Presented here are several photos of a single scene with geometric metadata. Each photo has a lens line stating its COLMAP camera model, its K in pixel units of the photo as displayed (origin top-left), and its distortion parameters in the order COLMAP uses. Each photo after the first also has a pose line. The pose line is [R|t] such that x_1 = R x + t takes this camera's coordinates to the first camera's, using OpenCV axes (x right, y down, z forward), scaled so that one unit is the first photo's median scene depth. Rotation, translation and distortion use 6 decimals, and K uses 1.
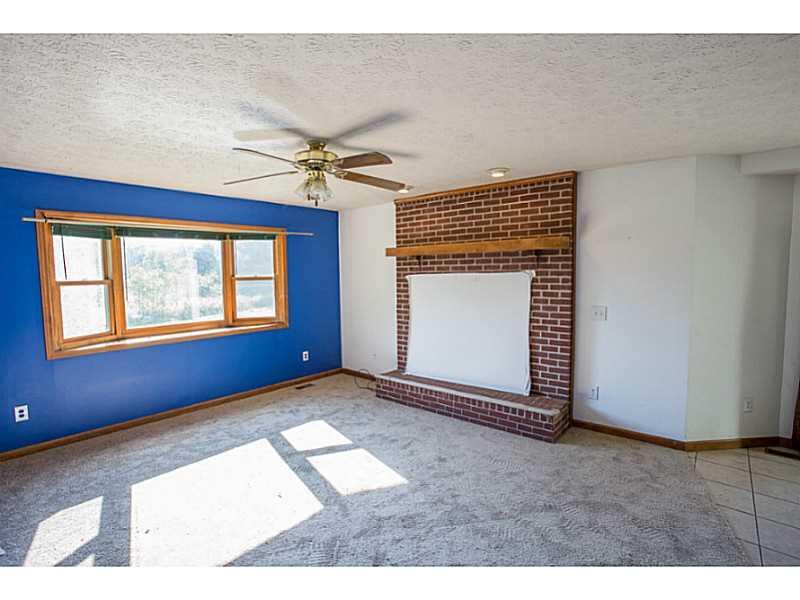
lens RADIAL K [[388.7, 0, 395.4], [0, 388.7, 302.3], [0, 0, 1]] dist [-0.046326, 0.010849]
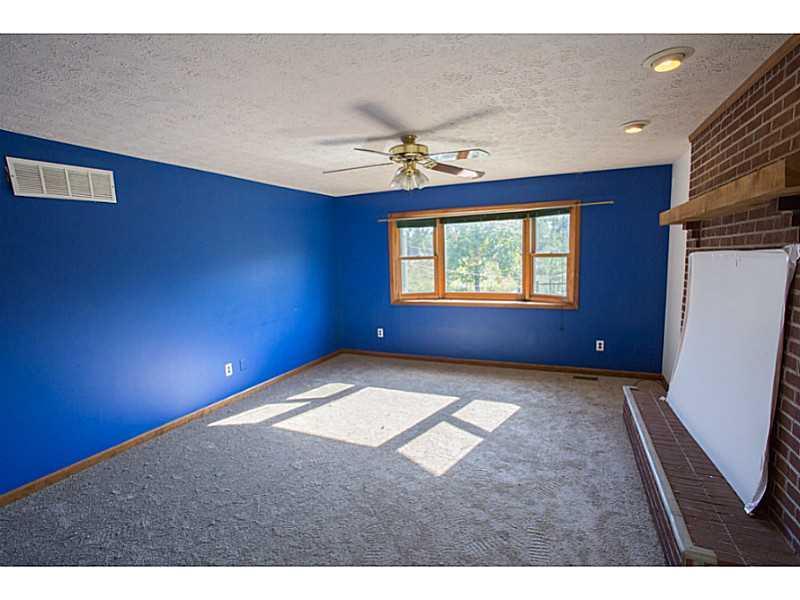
lens RADIAL K [[388.7, 0, 396.7], [0, 388.7, 302.5], [0, 0, 1]] dist [-0.046326, 0.010849]
pose [[0.301028, 0.121669, -0.945822, 0.566514], [-0.050023, 0.992477, 0.111749, -0.039724], [0.952302, 0.013673, 0.304849, 0.406120]]
